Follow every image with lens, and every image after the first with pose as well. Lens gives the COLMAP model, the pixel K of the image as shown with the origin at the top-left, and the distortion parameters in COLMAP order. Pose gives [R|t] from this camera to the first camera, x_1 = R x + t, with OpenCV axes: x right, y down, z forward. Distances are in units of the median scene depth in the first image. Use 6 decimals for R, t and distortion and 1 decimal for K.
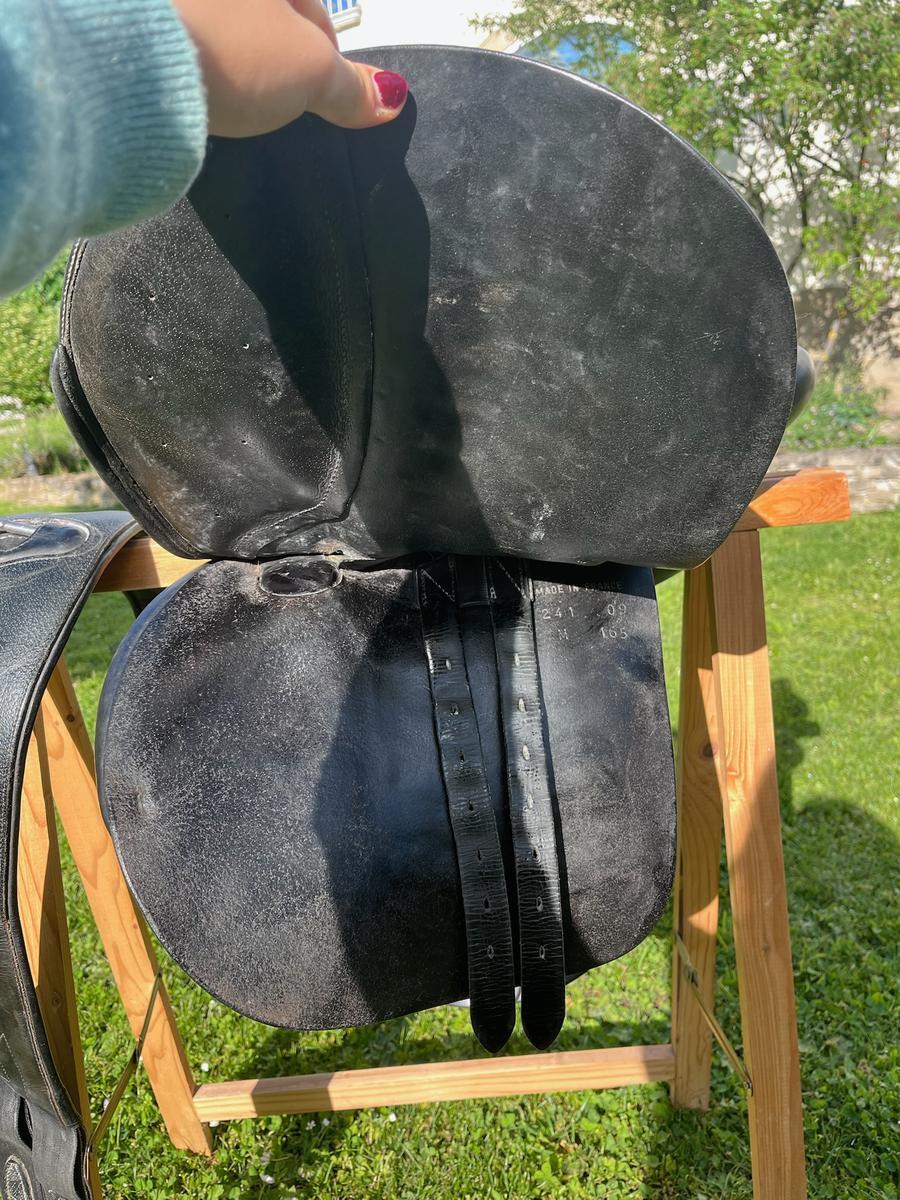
lens RADIAL K [[937.1, 0, 438.8], [0, 937.1, 605.0], [0, 0, 1]] dist [0.069416, -0.108444]
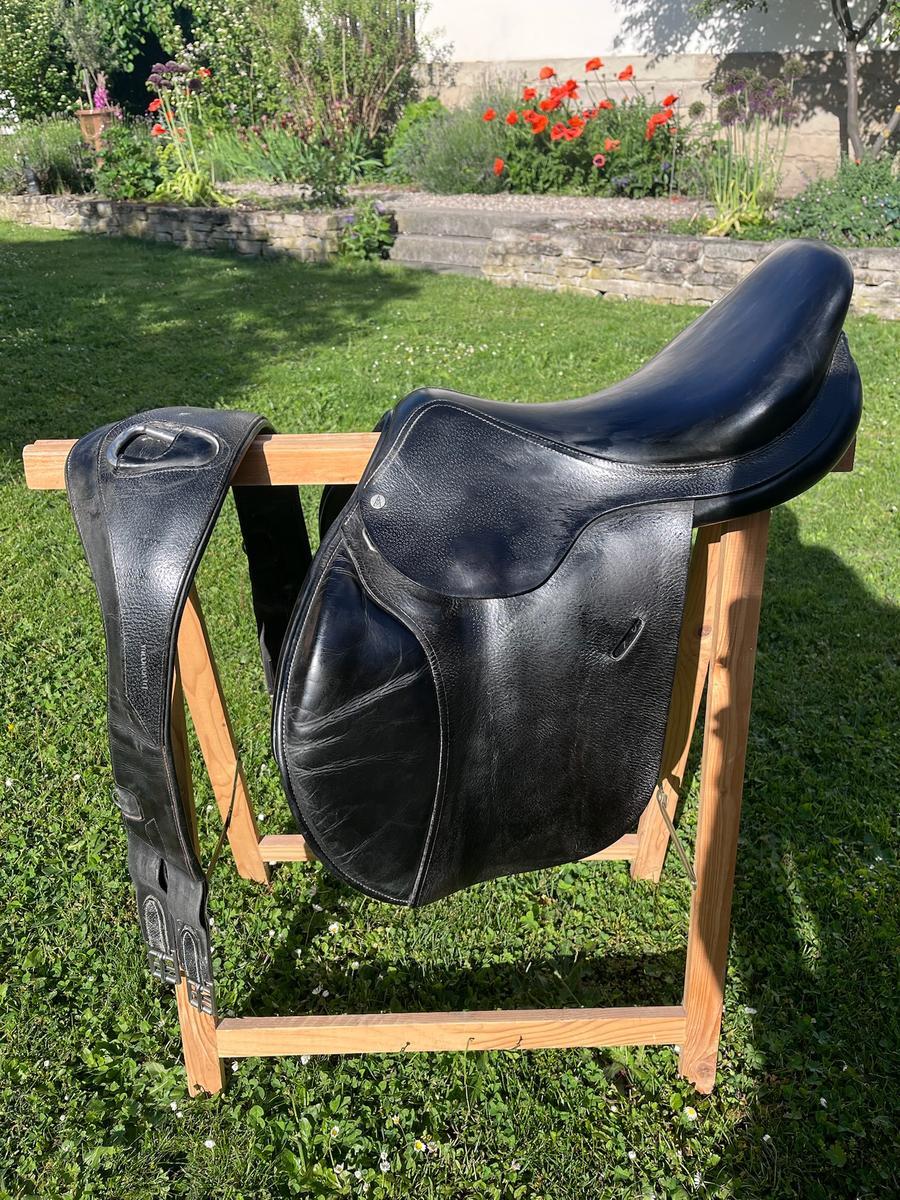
lens RADIAL K [[937.1, 0, 439.9], [0, 937.1, 602.8], [0, 0, 1]] dist [0.069416, -0.108444]
pose [[0.997005, 0.075971, 0.014483, -0.055865], [-0.077127, 0.962779, 0.259051, -0.134130], [0.005737, -0.259392, 0.965755, -0.132989]]
